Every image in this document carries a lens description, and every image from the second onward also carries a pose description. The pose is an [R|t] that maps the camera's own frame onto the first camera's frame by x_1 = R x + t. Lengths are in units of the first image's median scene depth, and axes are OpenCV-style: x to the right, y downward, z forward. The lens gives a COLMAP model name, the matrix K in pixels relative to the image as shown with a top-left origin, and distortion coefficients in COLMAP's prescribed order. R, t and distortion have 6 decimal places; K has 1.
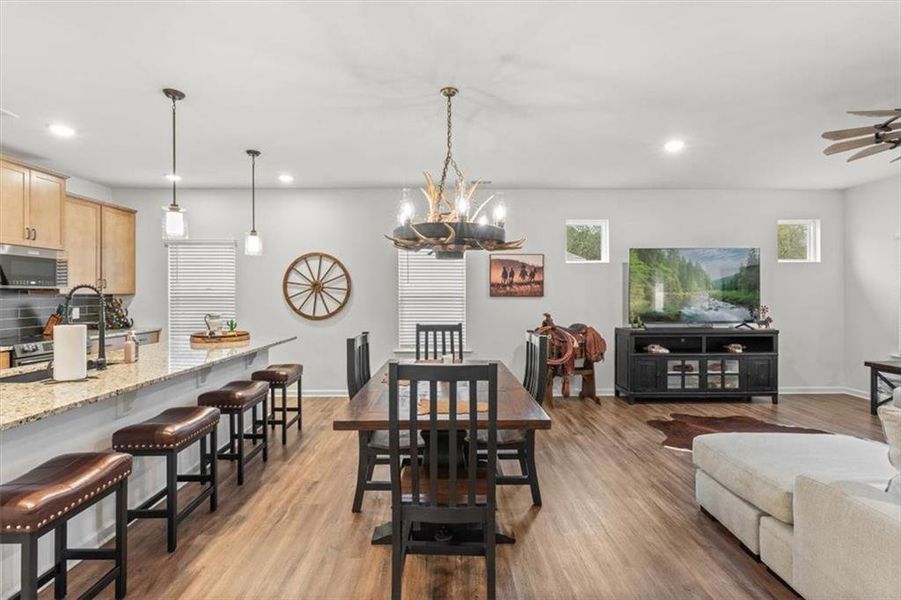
lens RADIAL K [[411.7, 0, 449.3], [0, 411.7, 293.4], [0, 0, 1]] dist [-0.011011, 0.003610]
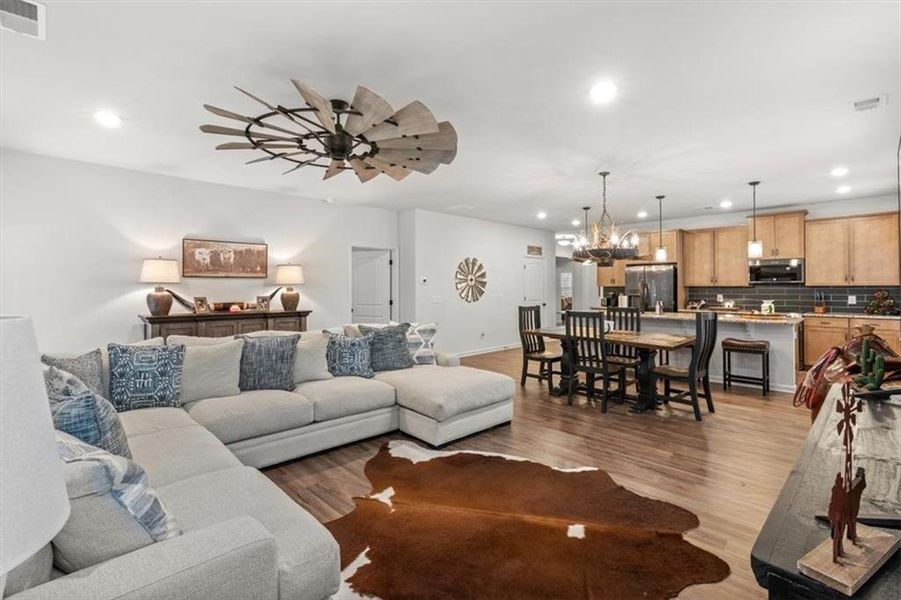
lens RADIAL K [[411.7, 0, 448.2], [0, 411.7, 286.6], [0, 0, 1]] dist [-0.011011, 0.003610]
pose [[-0.722321, 0.002829, -0.691552, 0.951384], [0.004296, 0.999991, -0.000396, -0.000548], [0.691545, -0.003257, -0.722326, 1.002099]]
